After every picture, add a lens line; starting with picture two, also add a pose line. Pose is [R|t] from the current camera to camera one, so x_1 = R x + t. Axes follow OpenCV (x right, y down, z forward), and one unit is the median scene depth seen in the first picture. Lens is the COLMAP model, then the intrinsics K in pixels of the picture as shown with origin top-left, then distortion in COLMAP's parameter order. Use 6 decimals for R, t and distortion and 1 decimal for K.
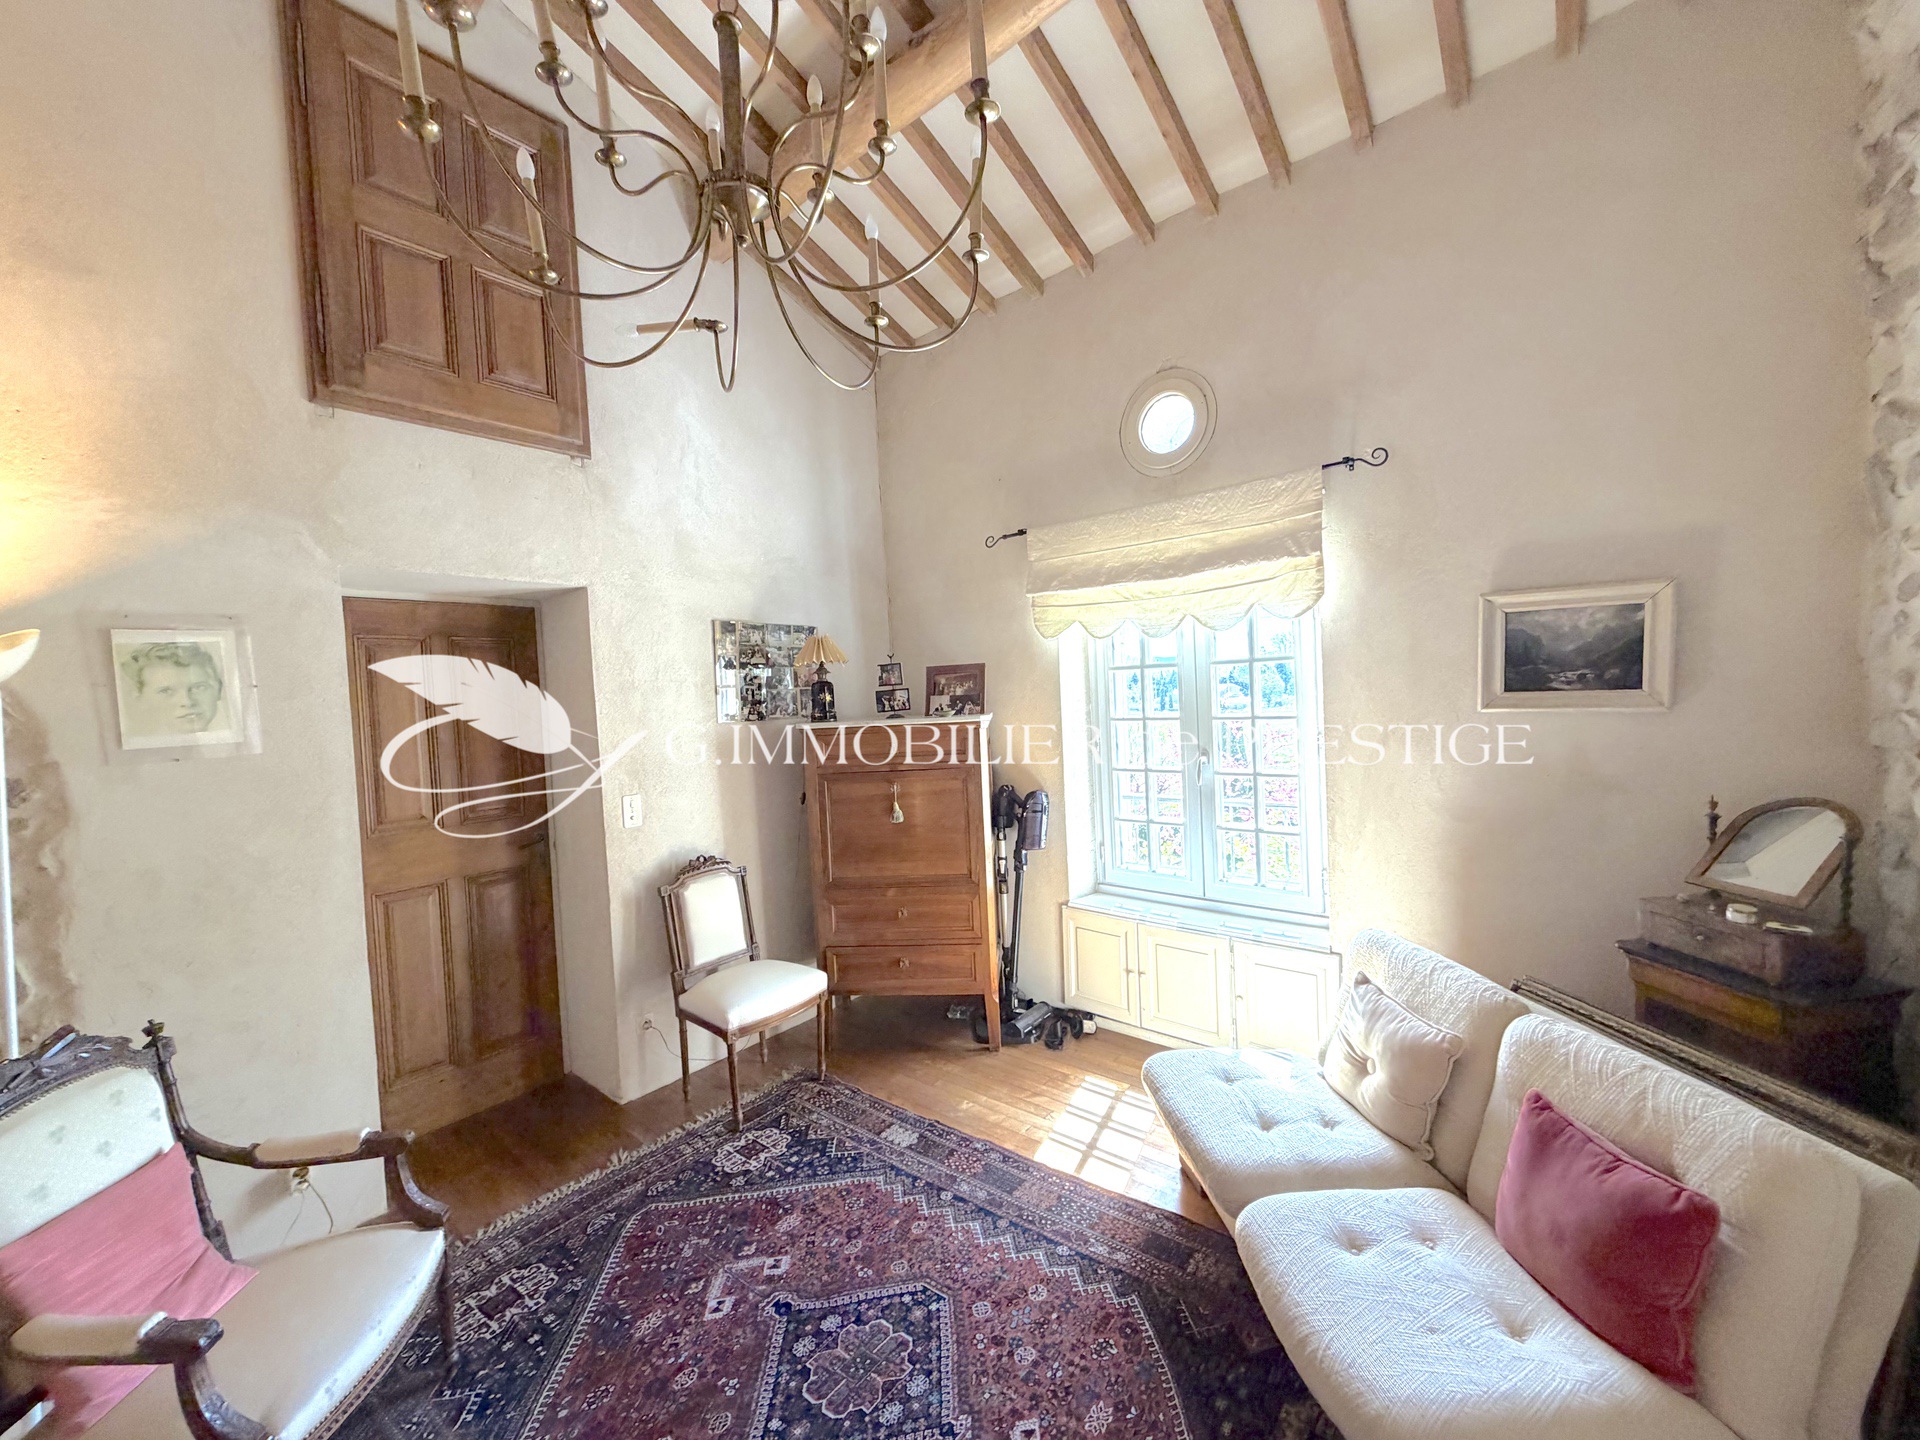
lens RADIAL K [[766.6, 0, 957.2], [0, 766.6, 719.5], [0, 0, 1]] dist [0.002489, -0.000161]
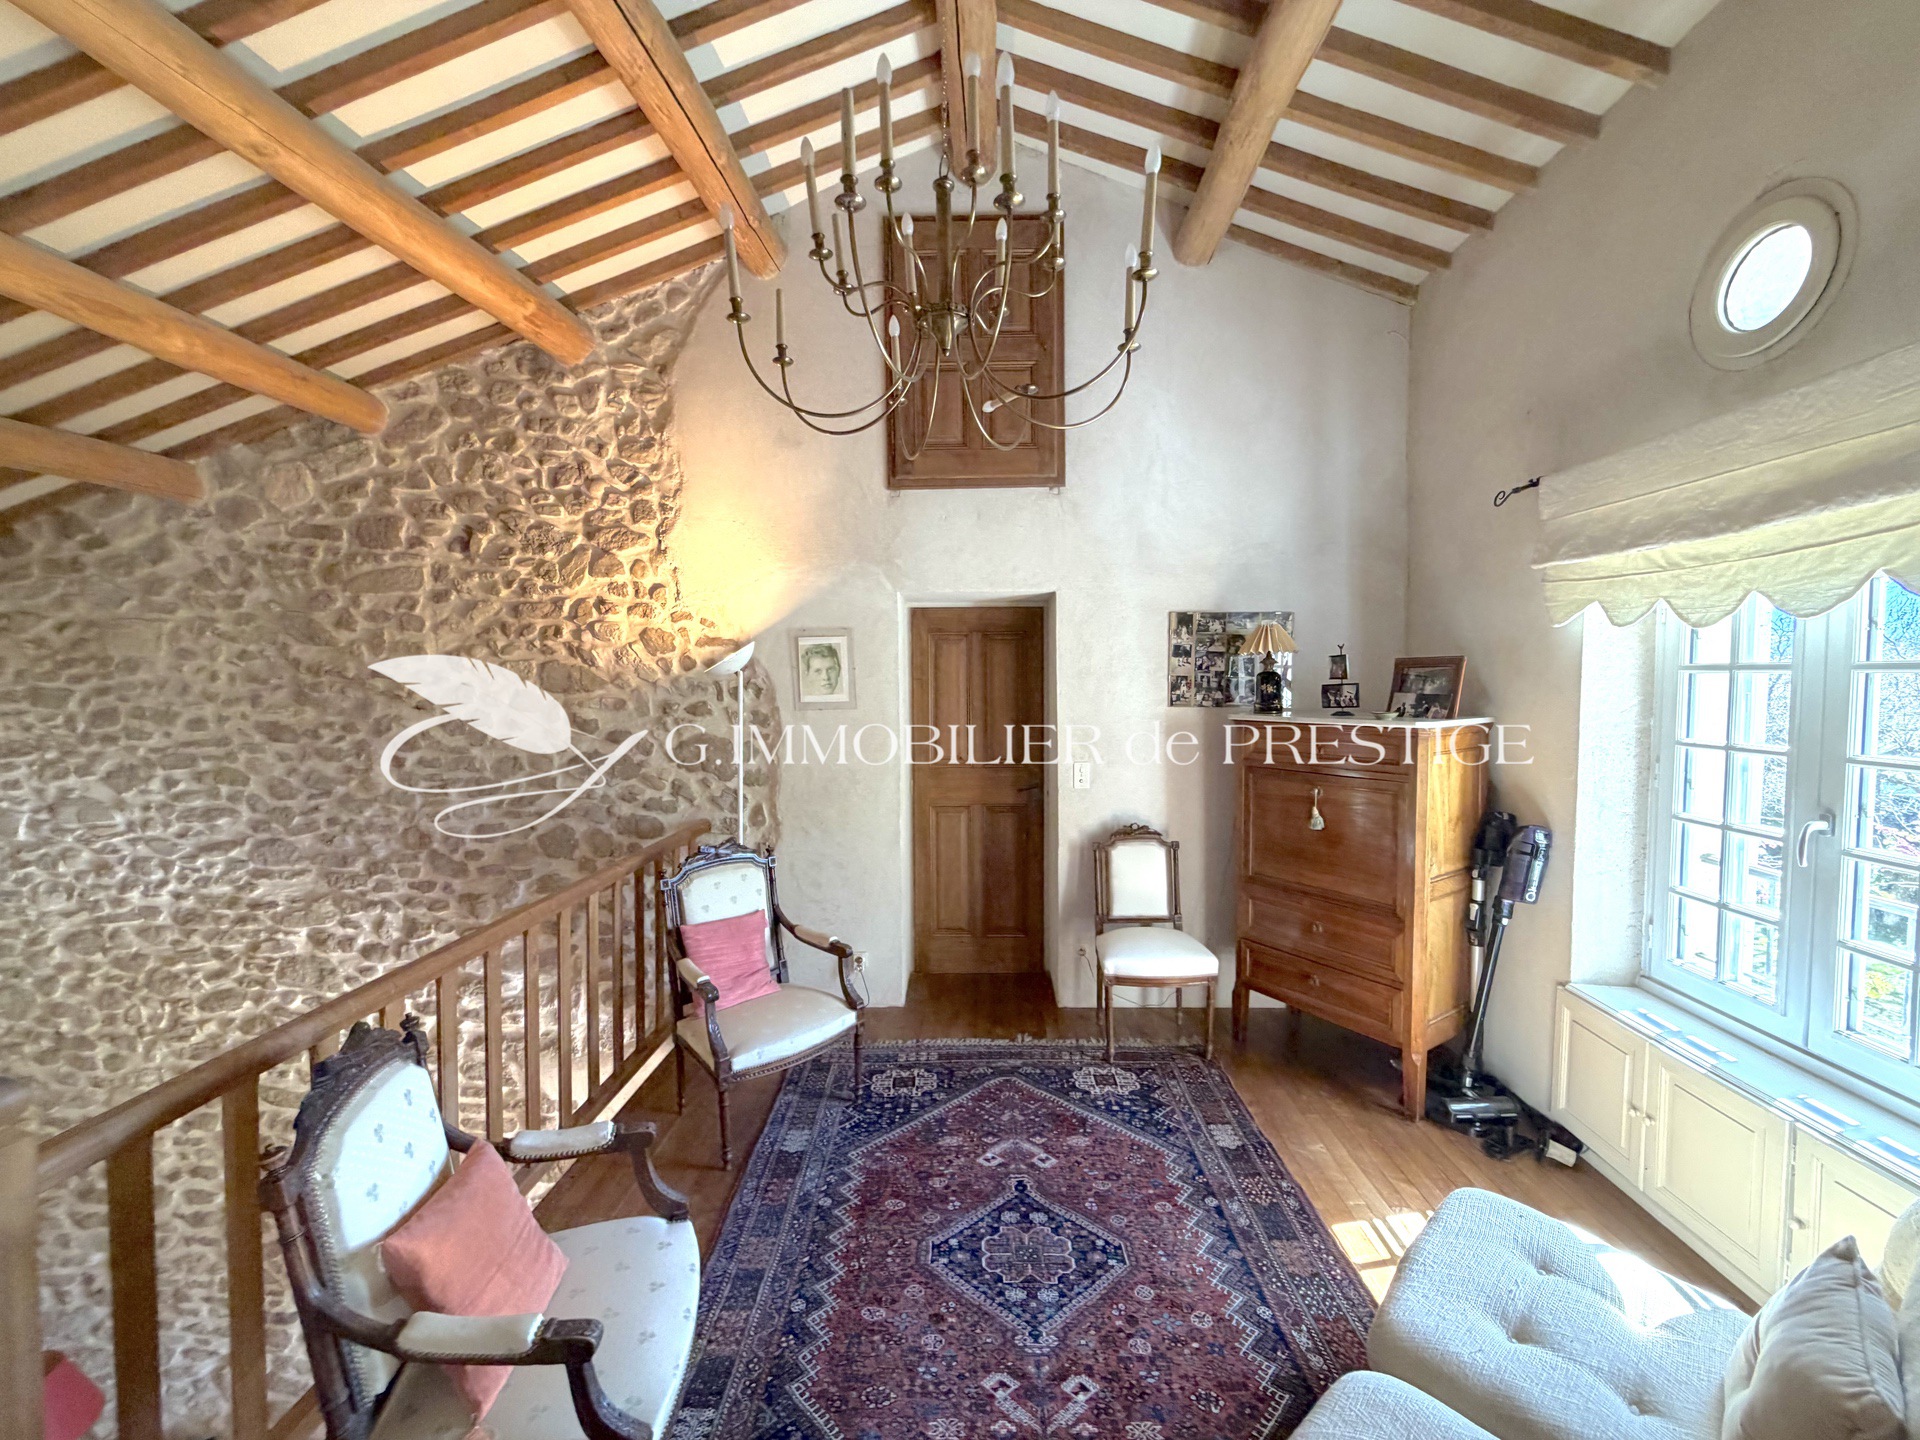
lens RADIAL K [[766.6, 0, 957.2], [0, 766.6, 719.5], [0, 0, 1]] dist [0.002489, -0.000161]
pose [[0.614641, 0.084265, -0.784293, 0.425611], [-0.047365, 0.996426, 0.069938, -0.047093], [0.787384, -0.005839, 0.616435, 0.108422]]
